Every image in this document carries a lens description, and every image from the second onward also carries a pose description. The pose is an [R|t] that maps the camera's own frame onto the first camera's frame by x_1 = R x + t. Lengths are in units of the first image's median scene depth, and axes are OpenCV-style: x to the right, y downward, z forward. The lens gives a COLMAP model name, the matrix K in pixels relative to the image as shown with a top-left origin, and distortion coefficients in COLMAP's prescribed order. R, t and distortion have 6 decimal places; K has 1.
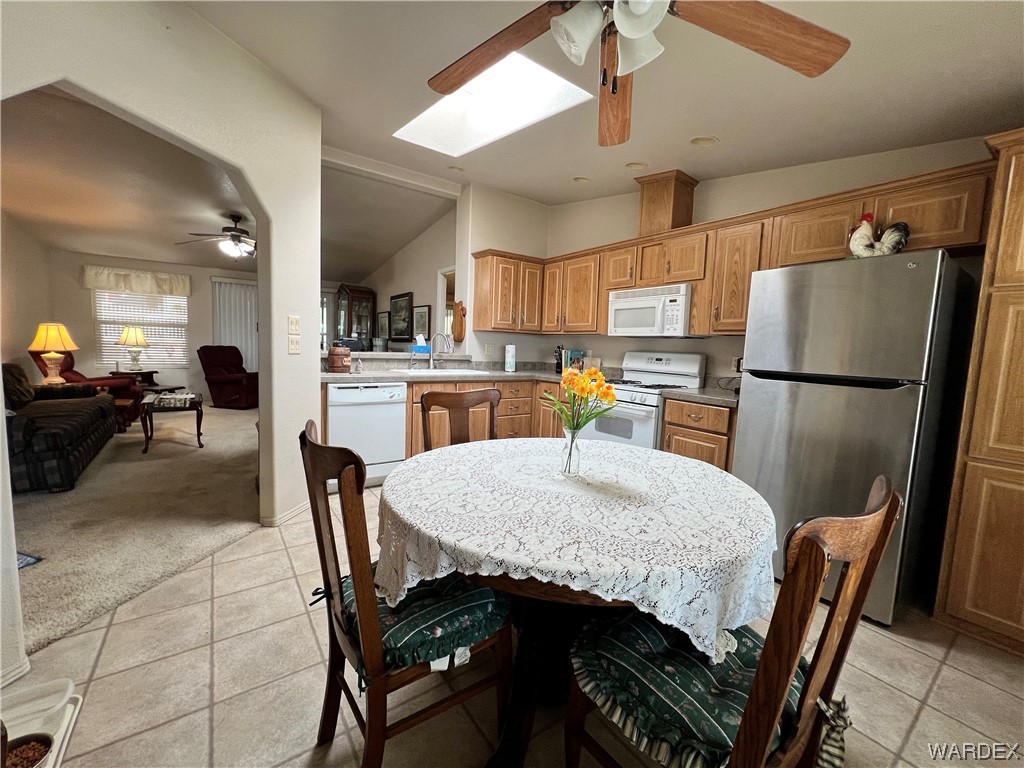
lens RADIAL K [[413.1, 0, 511.4], [0, 413.1, 385.0], [0, 0, 1]] dist [-0.000472, -0.000101]
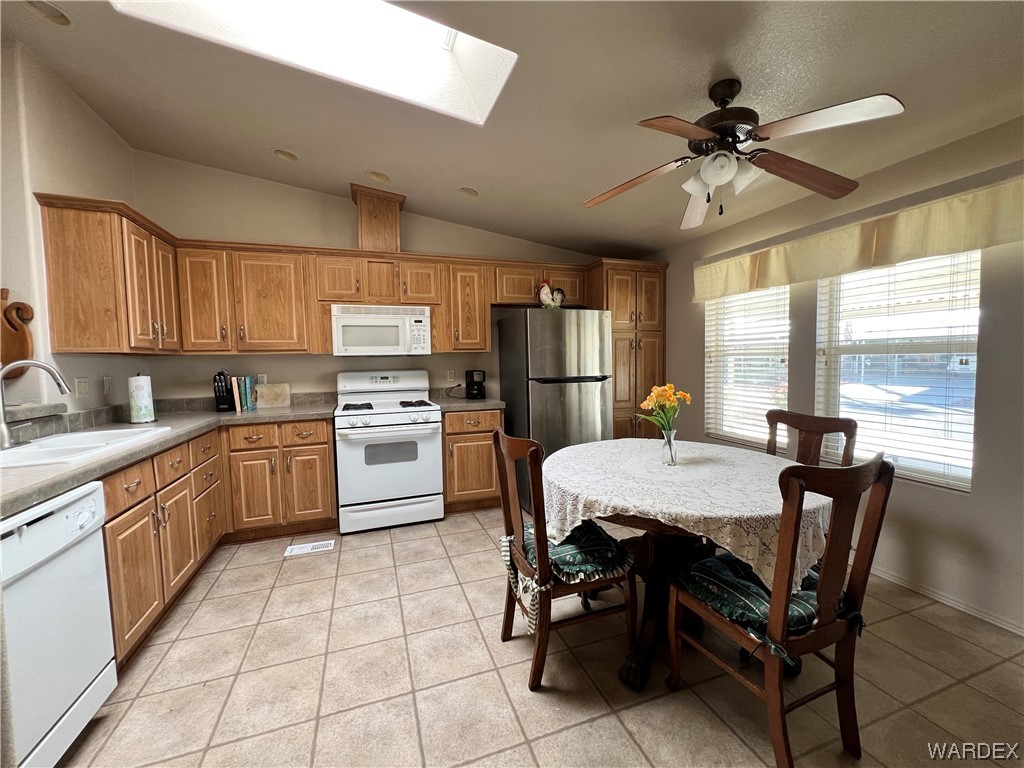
lens RADIAL K [[413.1, 0, 510.9], [0, 413.1, 382.1], [0, 0, 1]] dist [-0.000472, -0.000101]
pose [[0.280990, -0.095998, 0.954897, -0.557435], [0.121537, 0.990533, 0.063817, -0.087094], [-0.951984, 0.098124, 0.289997, 0.476041]]
